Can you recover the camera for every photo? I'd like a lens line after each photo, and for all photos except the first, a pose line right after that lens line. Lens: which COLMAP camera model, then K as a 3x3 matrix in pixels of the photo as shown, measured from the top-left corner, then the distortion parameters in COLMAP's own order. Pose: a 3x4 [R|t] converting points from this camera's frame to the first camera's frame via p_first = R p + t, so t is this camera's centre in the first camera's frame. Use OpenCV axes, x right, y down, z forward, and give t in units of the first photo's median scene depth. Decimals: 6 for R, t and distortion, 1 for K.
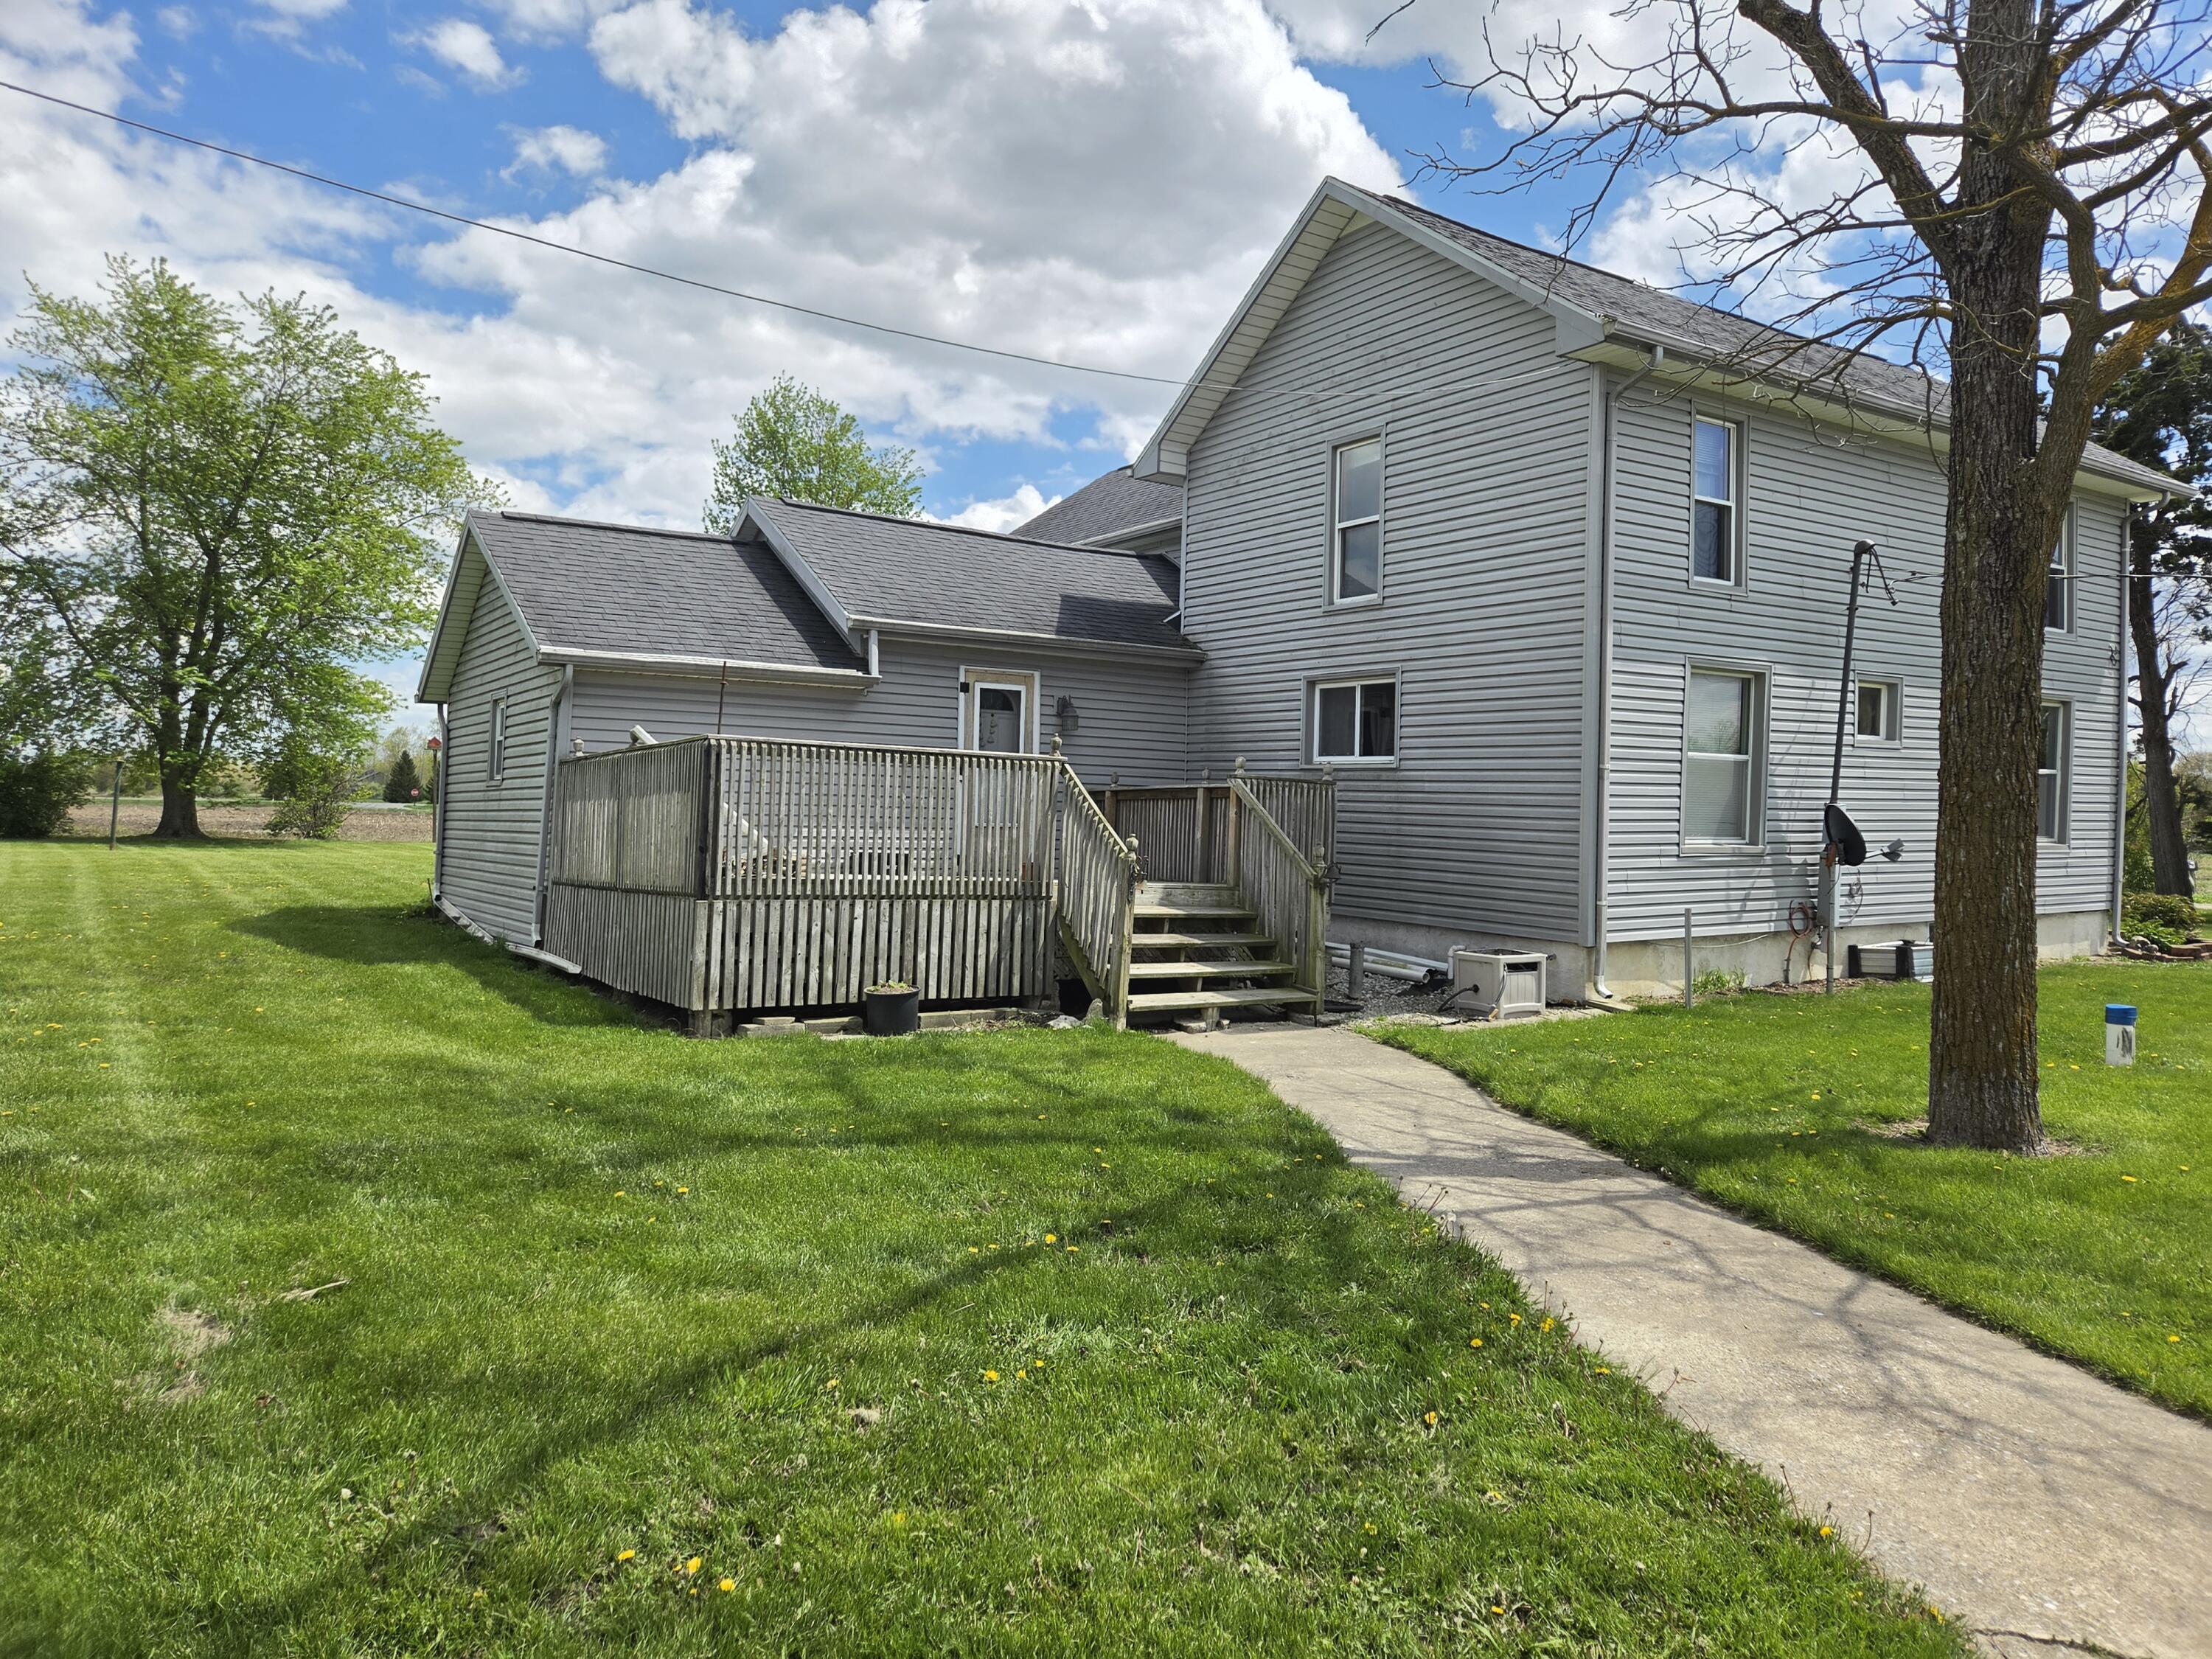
lens RADIAL K [[1476.4, 0, 1106.0], [0, 1476.4, 829.5], [0, 0, 1]] dist [0.075075, -0.058517]
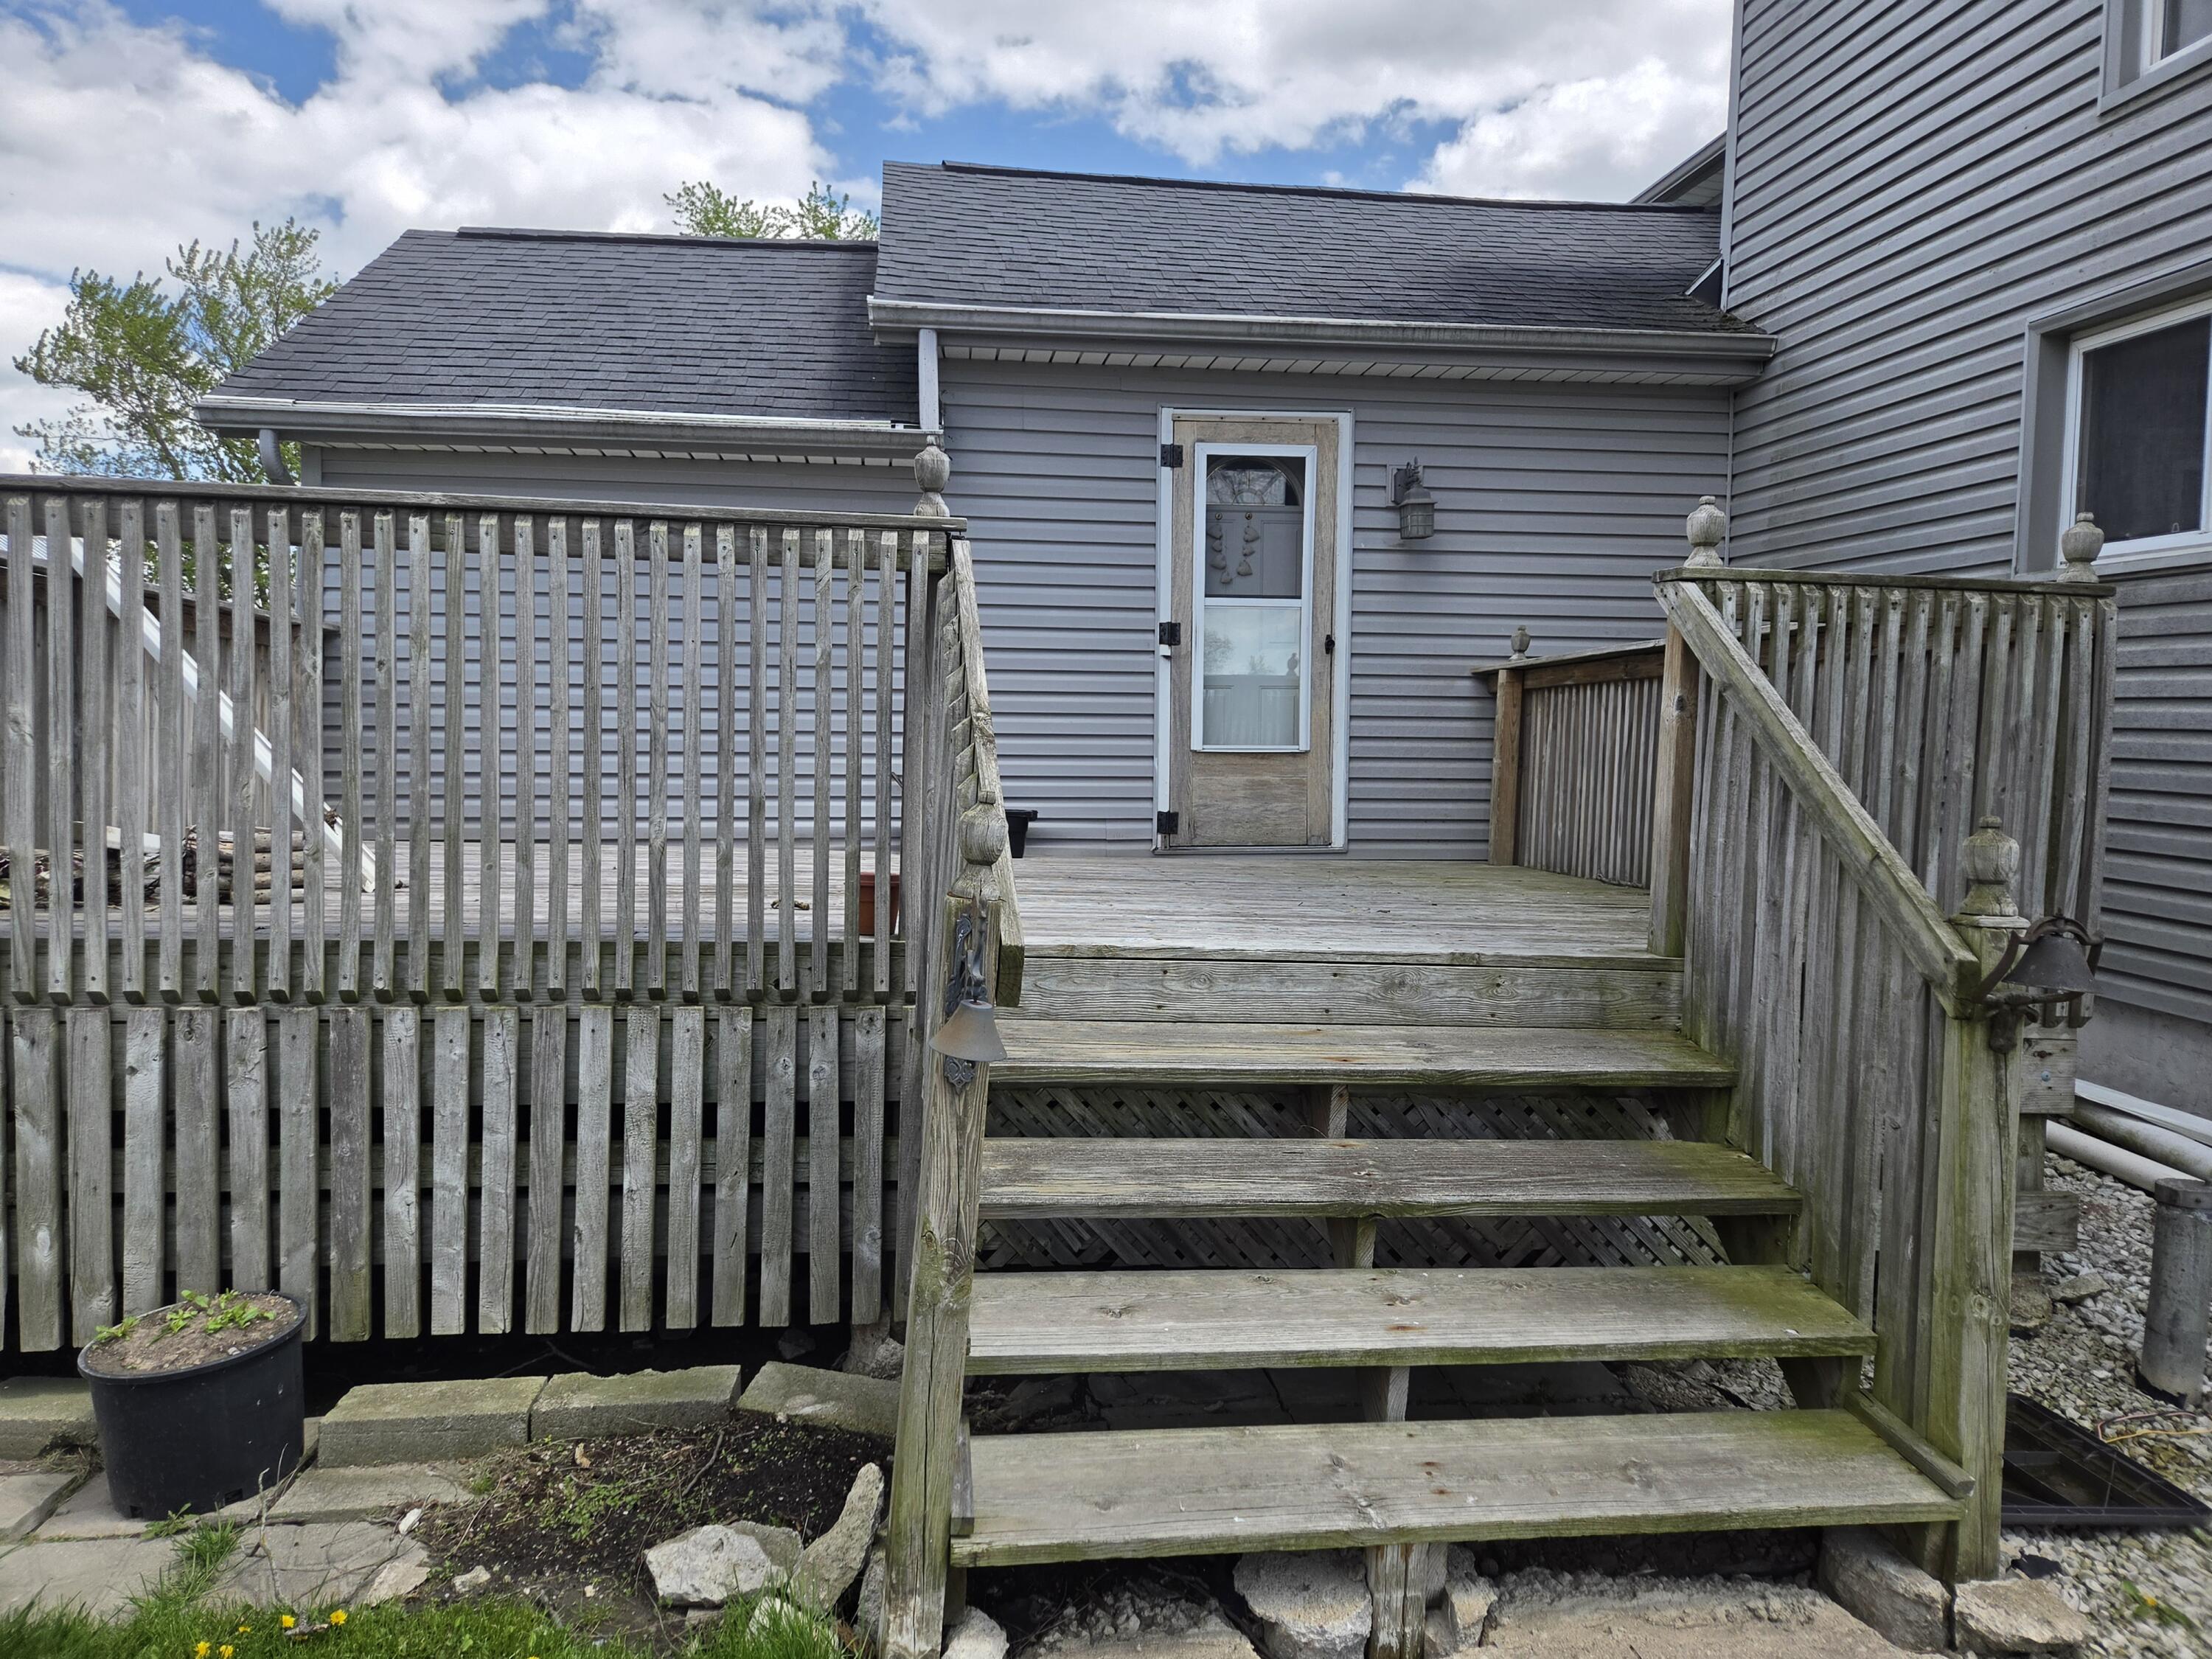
lens RADIAL K [[1476.4, 0, 1106.0], [0, 1476.4, 829.5], [0, 0, 1]] dist [0.075075, -0.058517]
pose [[0.896374, 0.018267, -0.442922, 0.102108], [0.004517, 0.998722, 0.050332, -0.001735], [0.443275, -0.047117, 0.895146, 0.601622]]
